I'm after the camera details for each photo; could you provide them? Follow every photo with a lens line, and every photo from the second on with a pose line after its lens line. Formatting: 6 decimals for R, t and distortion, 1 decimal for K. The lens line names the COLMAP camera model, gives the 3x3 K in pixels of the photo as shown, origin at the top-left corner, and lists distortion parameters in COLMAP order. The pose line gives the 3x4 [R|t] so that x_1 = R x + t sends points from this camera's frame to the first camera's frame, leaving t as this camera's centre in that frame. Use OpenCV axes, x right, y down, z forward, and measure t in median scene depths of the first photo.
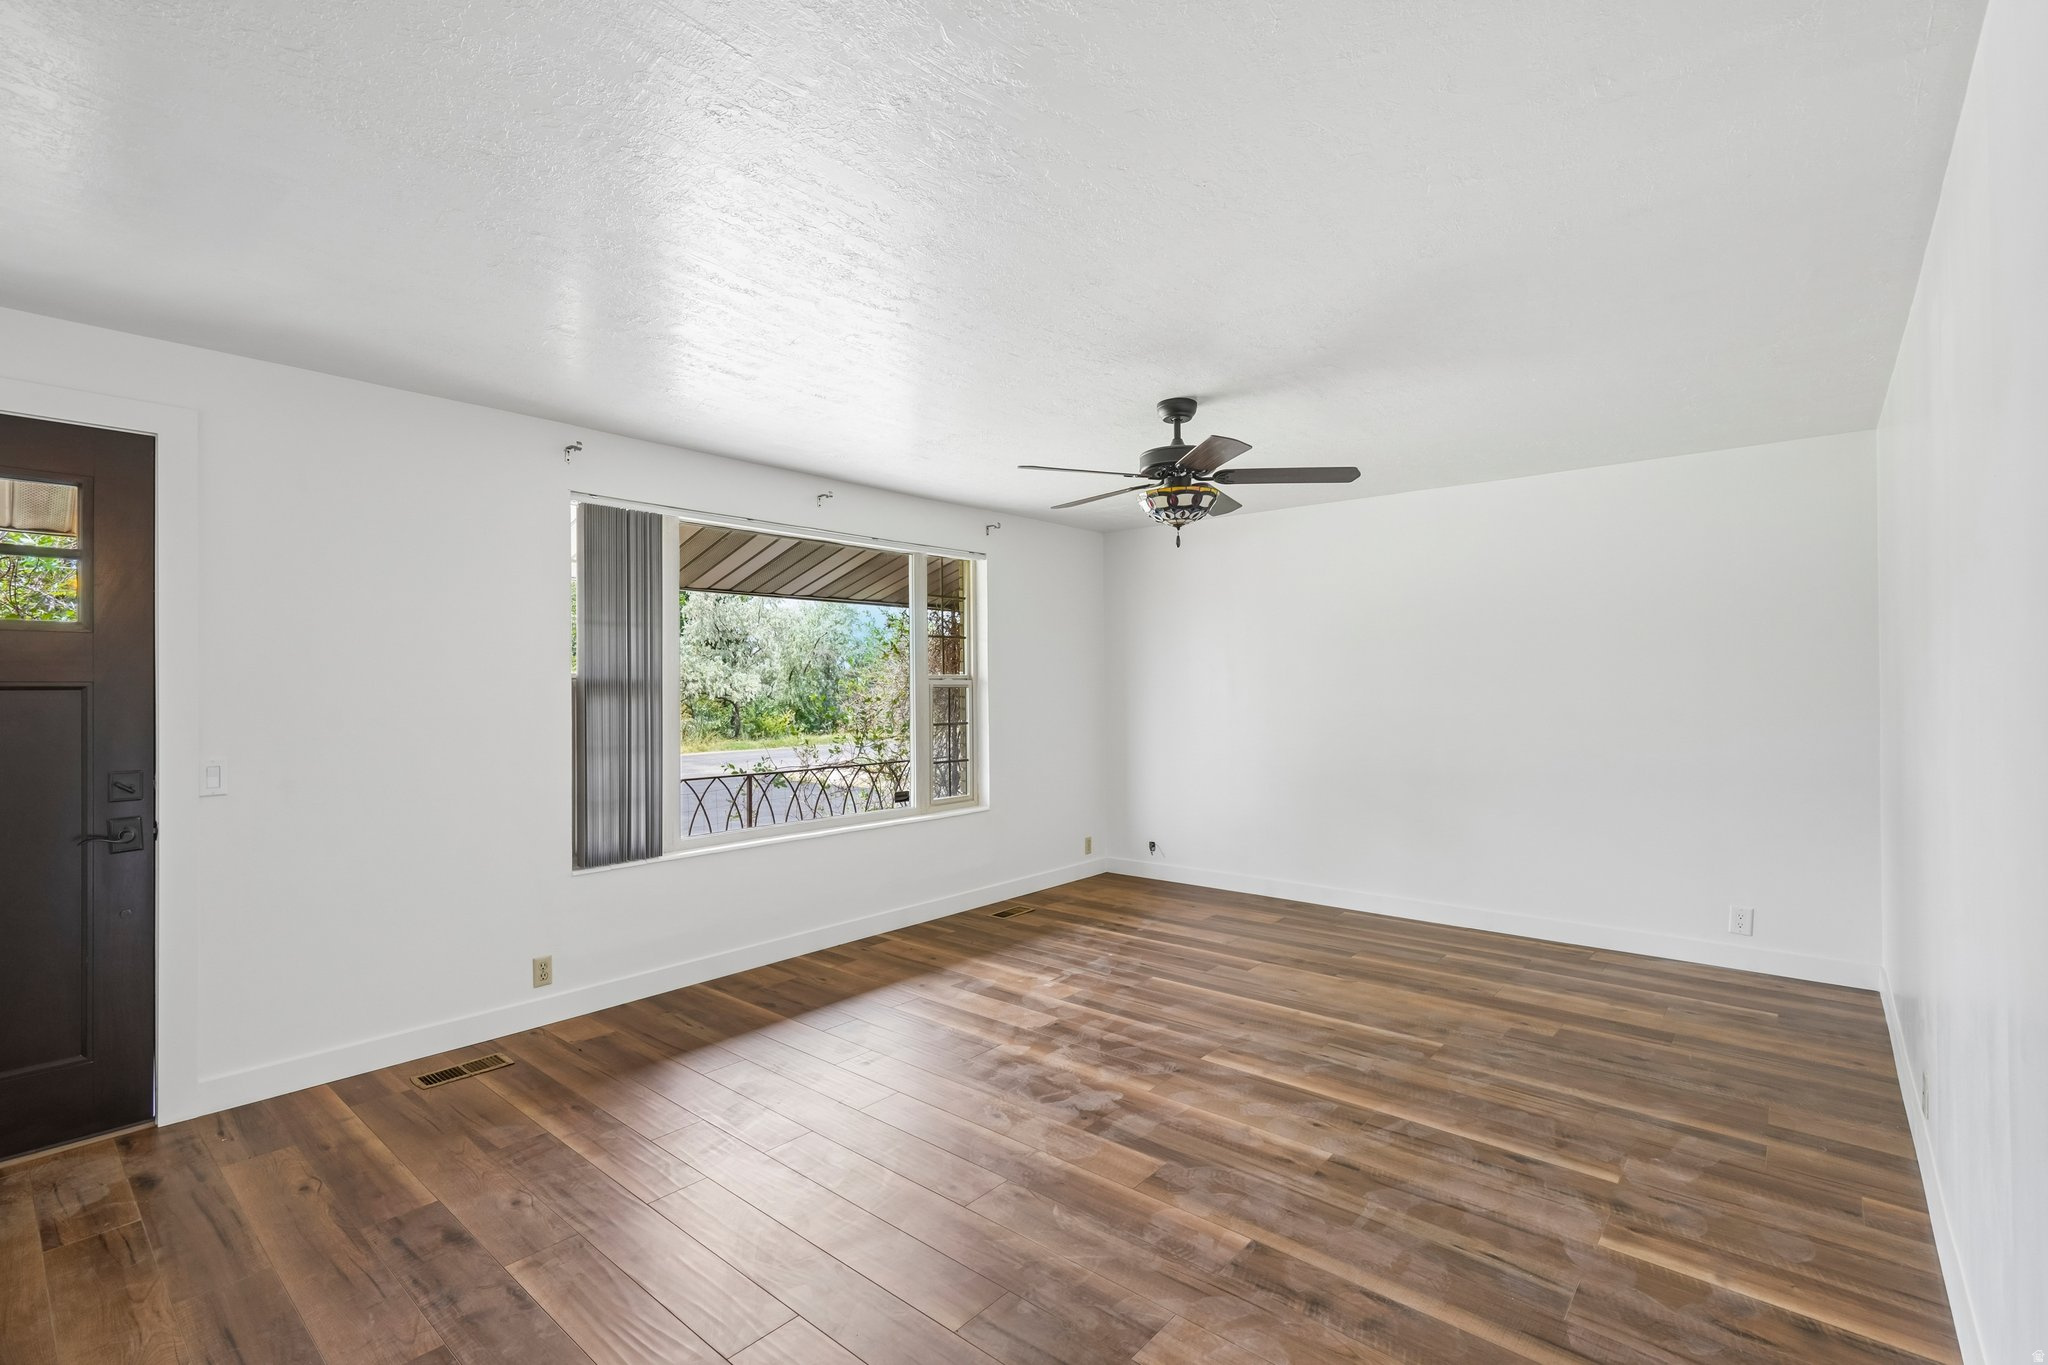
lens RADIAL K [[925.2, 0, 1023.3], [0, 925.2, 682.2], [0, 0, 1]] dist [-0.005752, 0.004133]
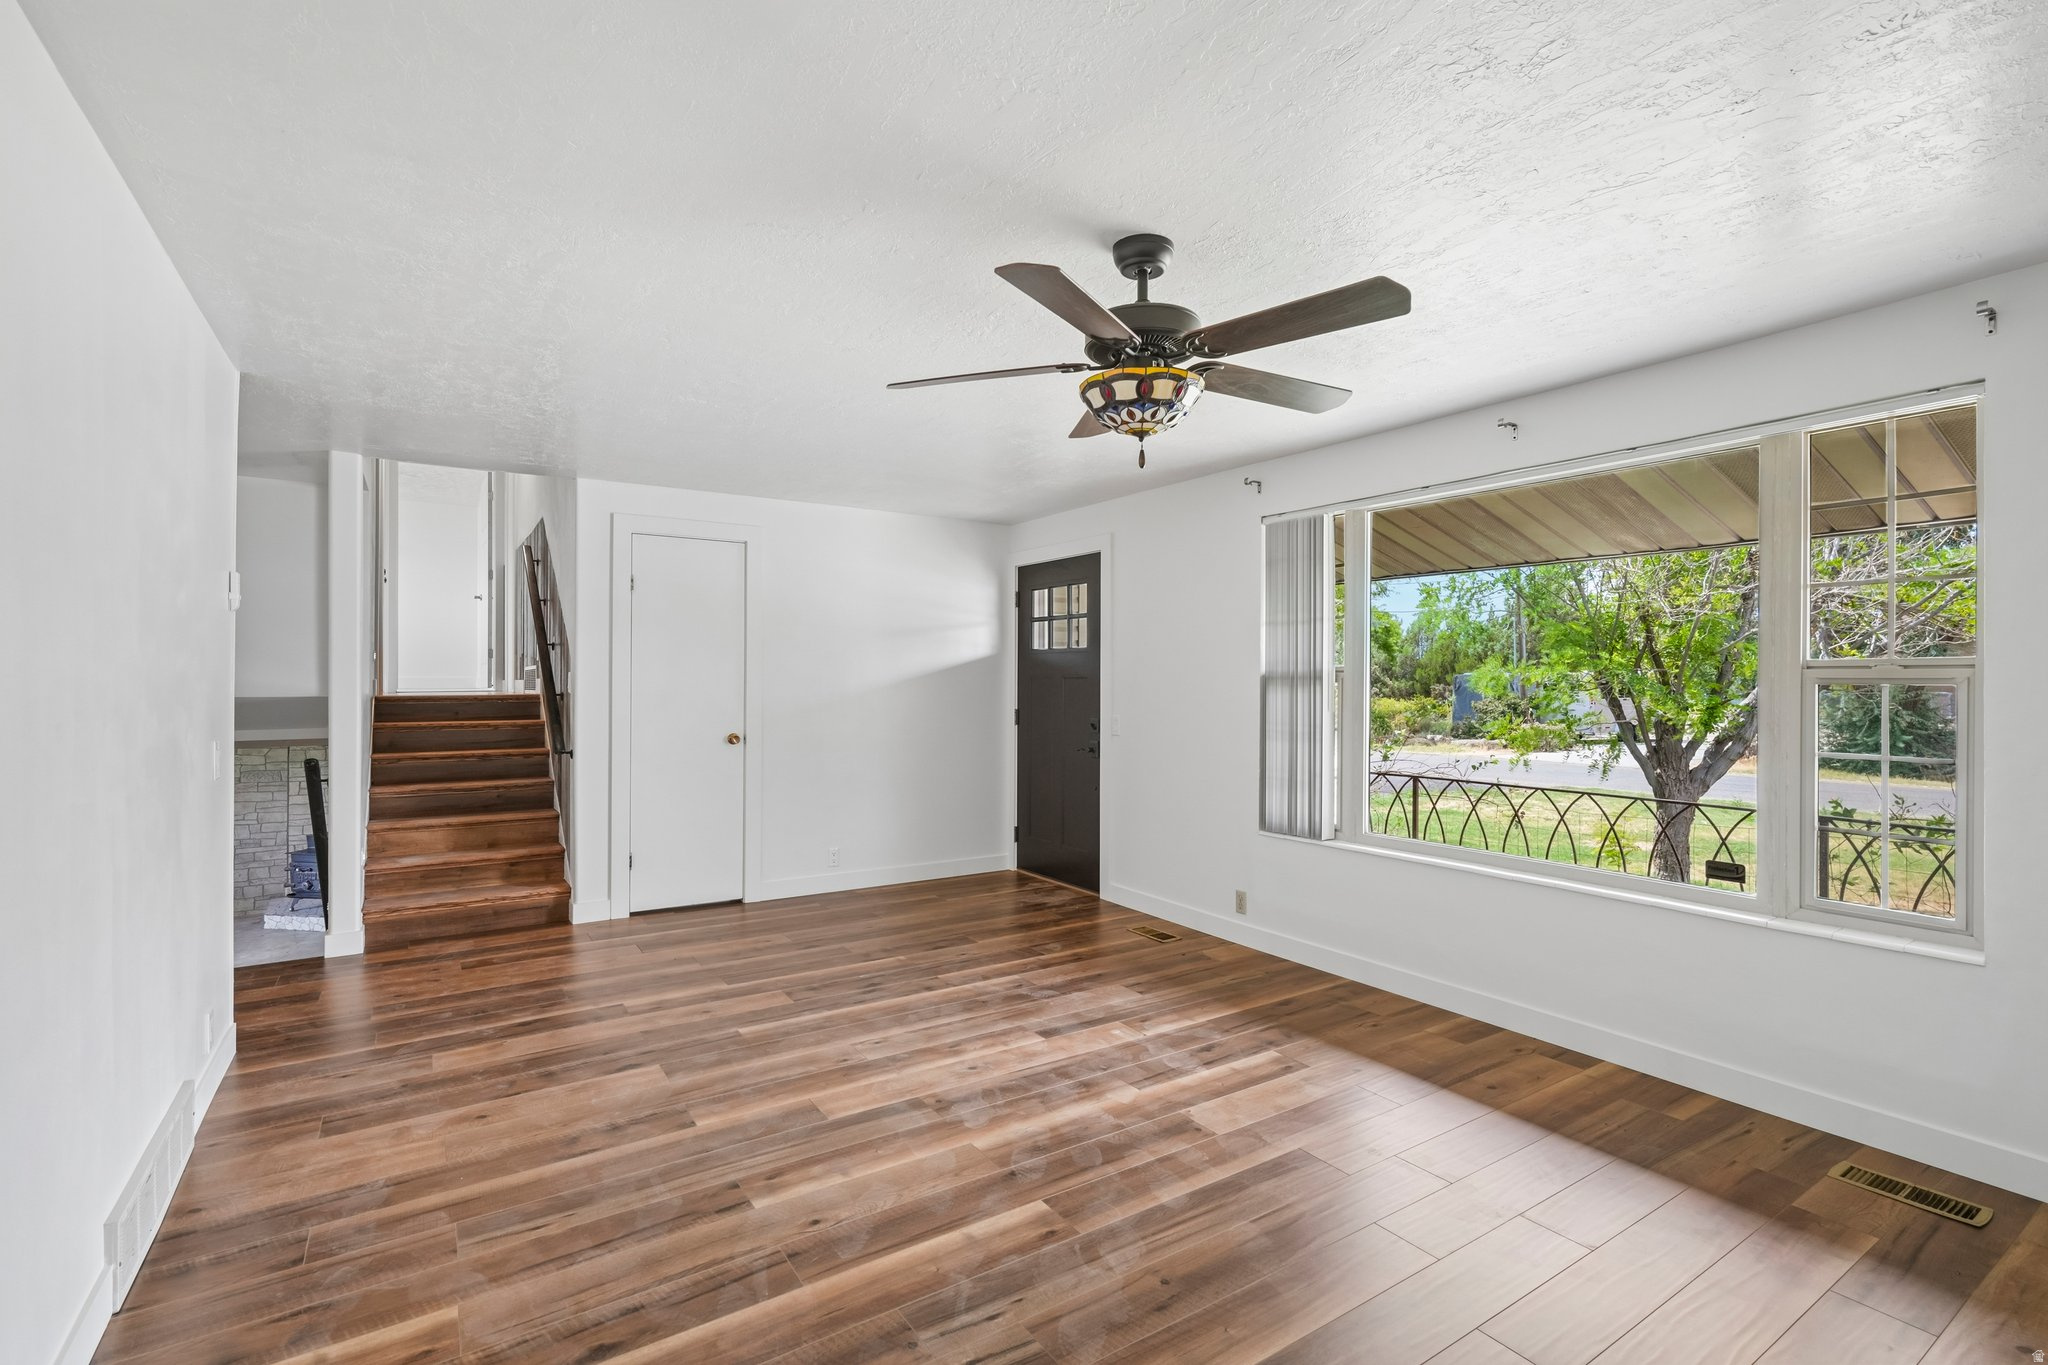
lens RADIAL K [[925.2, 0, 1006.0], [0, 925.2, 684.1], [0, 0, 1]] dist [-0.005752, 0.004133]
pose [[-0.289765, 0.009605, -0.957050, 0.992298], [0.003115, 0.999954, 0.009093, -0.000053], [0.957093, -0.000347, -0.289781, 1.330770]]
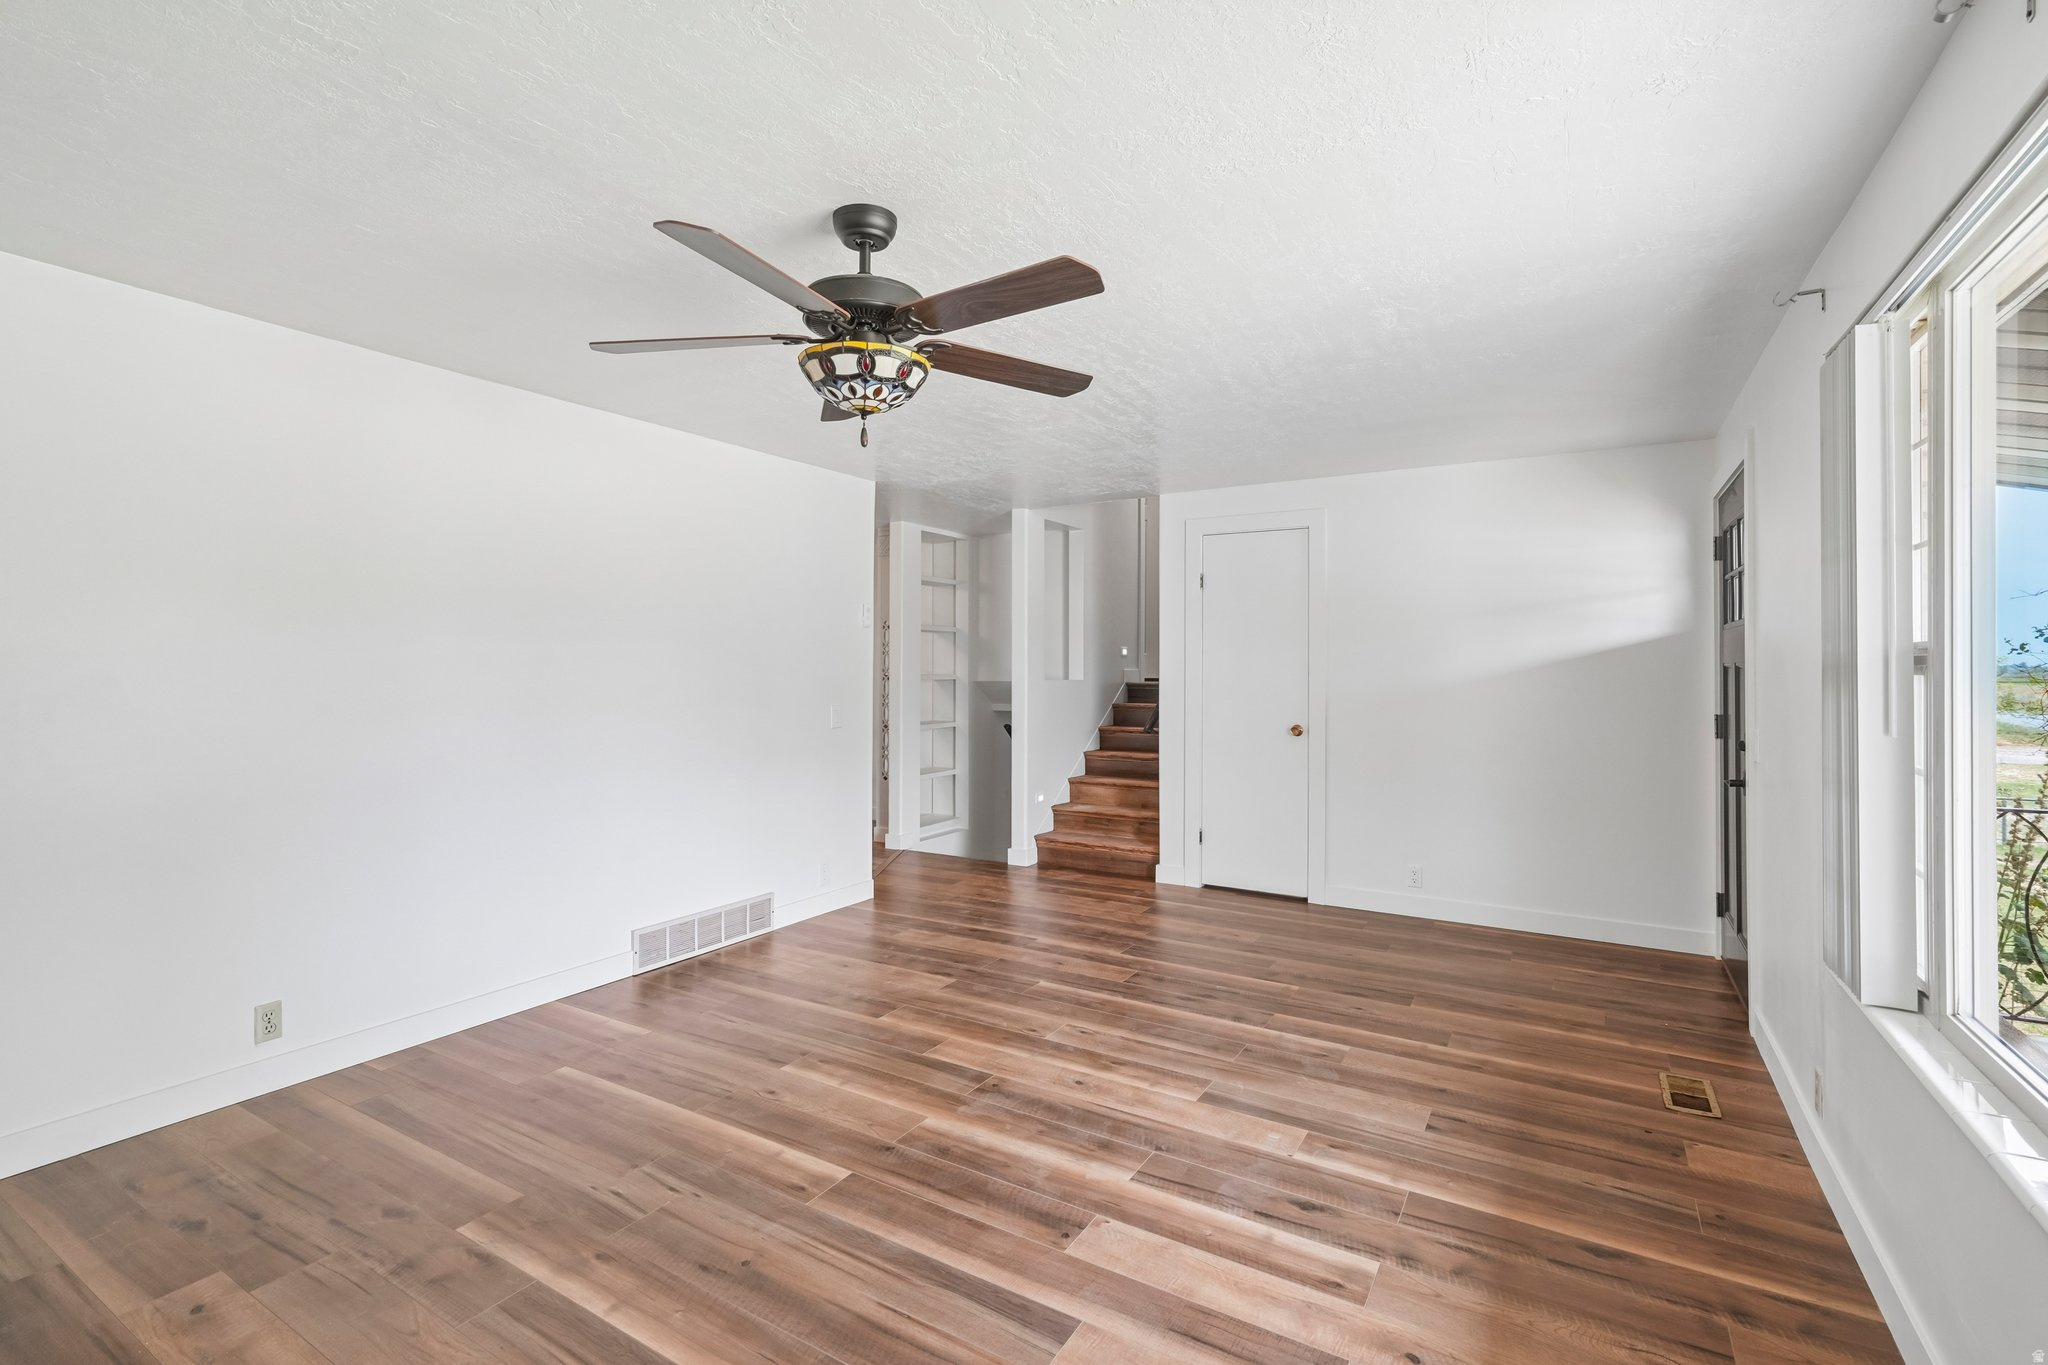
lens RADIAL K [[925.2, 0, 1011.6], [0, 925.2, 665.9], [0, 0, 1]] dist [-0.005752, 0.004133]
pose [[-0.987974, 0.003349, -0.154584, 0.200805], [0.004427, 0.999968, -0.006633, 0.007733], [0.154557, -0.007238, -0.987957, 1.974570]]
